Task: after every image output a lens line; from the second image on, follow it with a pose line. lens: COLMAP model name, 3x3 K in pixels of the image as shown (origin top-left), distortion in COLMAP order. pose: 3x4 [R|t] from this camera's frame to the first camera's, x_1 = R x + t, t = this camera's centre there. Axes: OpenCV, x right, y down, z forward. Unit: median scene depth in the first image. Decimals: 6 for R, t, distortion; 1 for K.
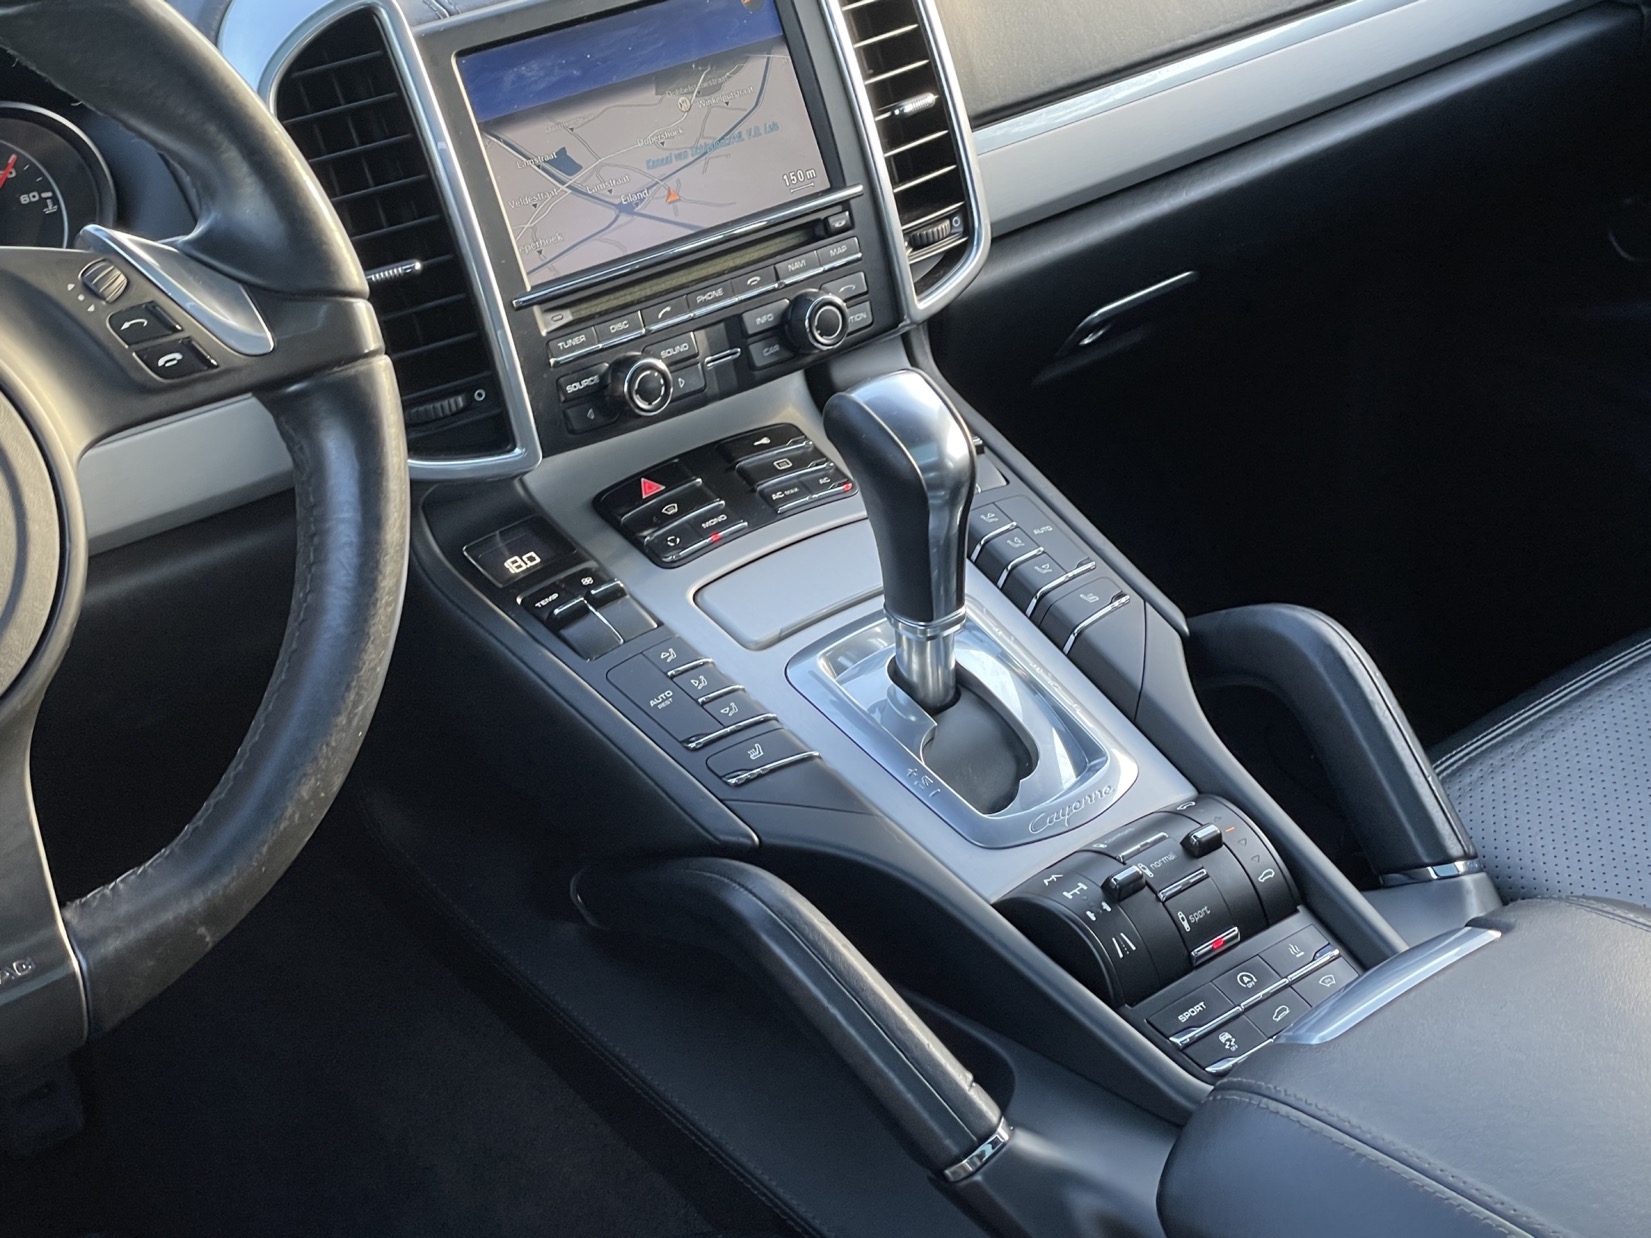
lens RADIAL K [[2687.7, 0, 785.9], [0, 2687.7, 555.9], [0, 0, 1]] dist [0.105864, 0.010795]
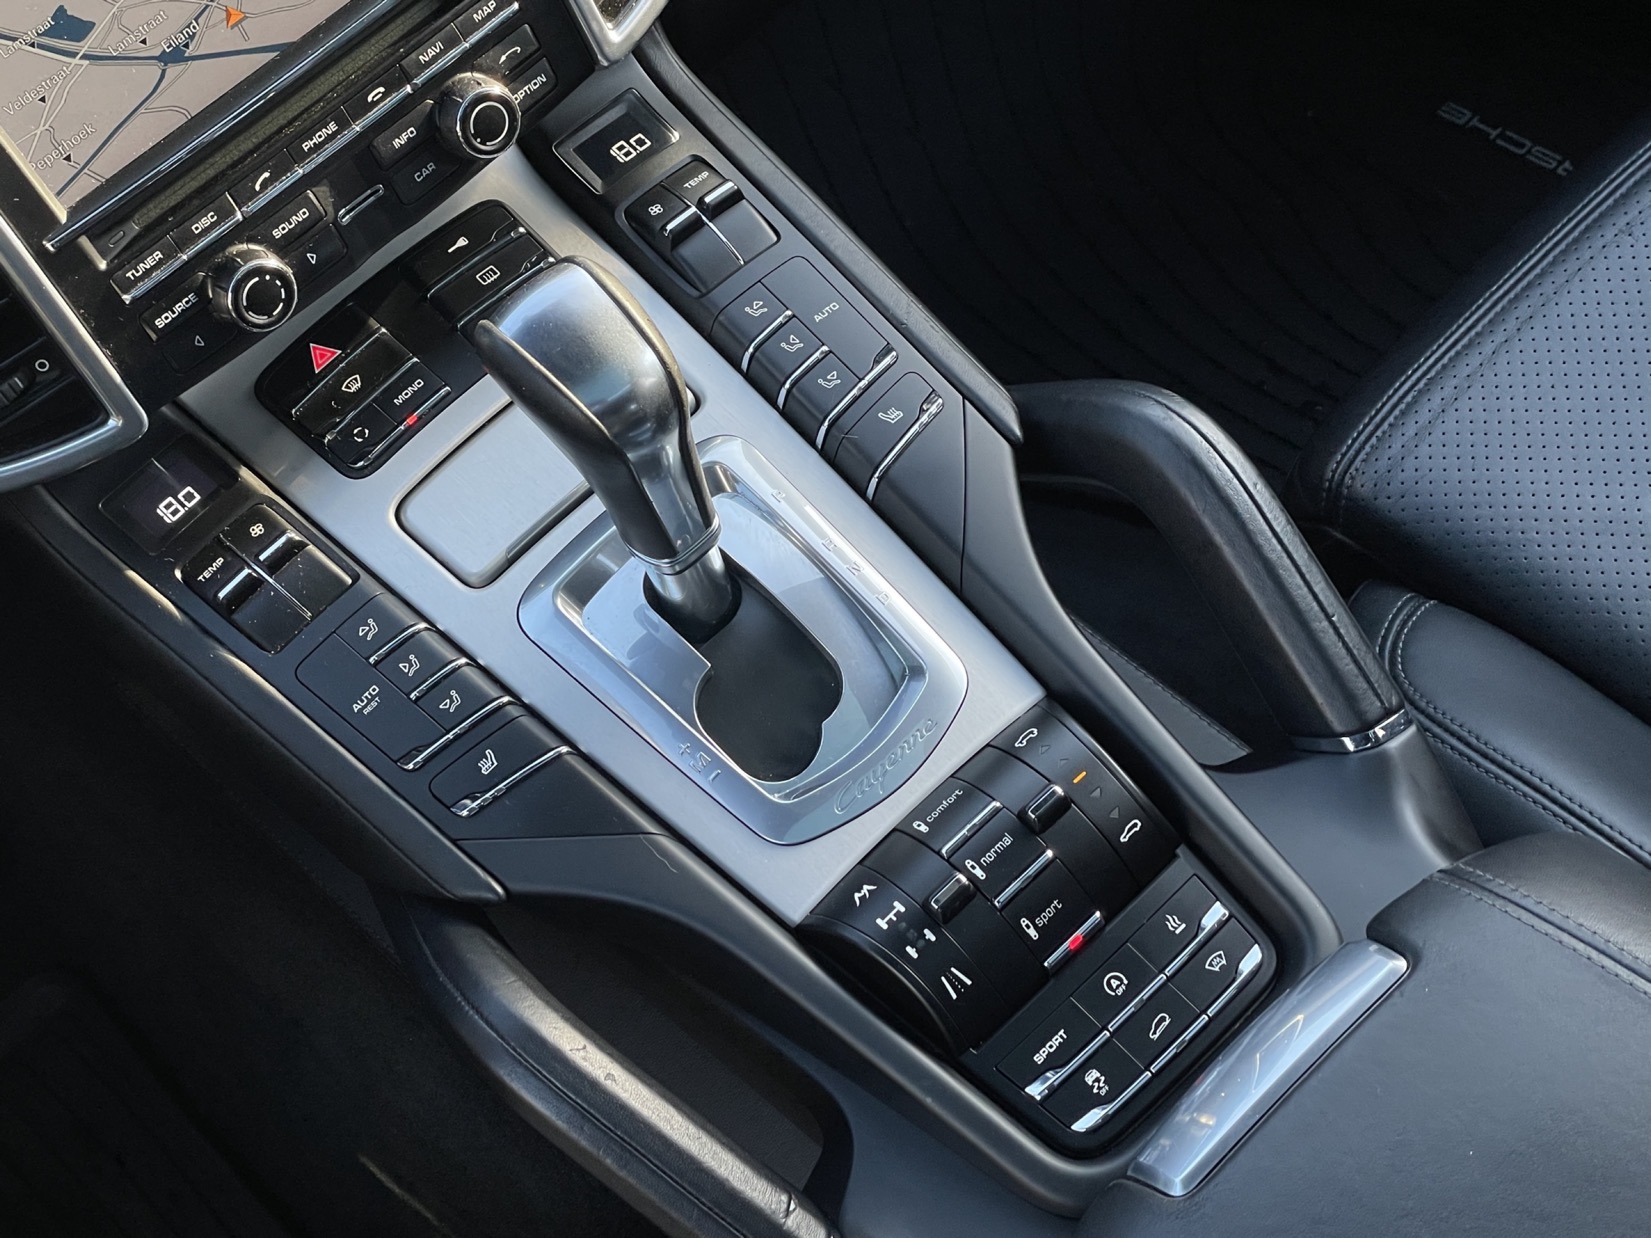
lens RADIAL K [[2687.7, 0, 785.9], [0, 2687.7, 555.9], [0, 0, 1]] dist [0.105864, 0.010795]
pose [[0.980899, -0.169626, -0.095208, 0.155647], [0.193087, 0.908355, 0.370957, -0.252242], [0.023559, -0.382255, 0.923757, 0.269517]]
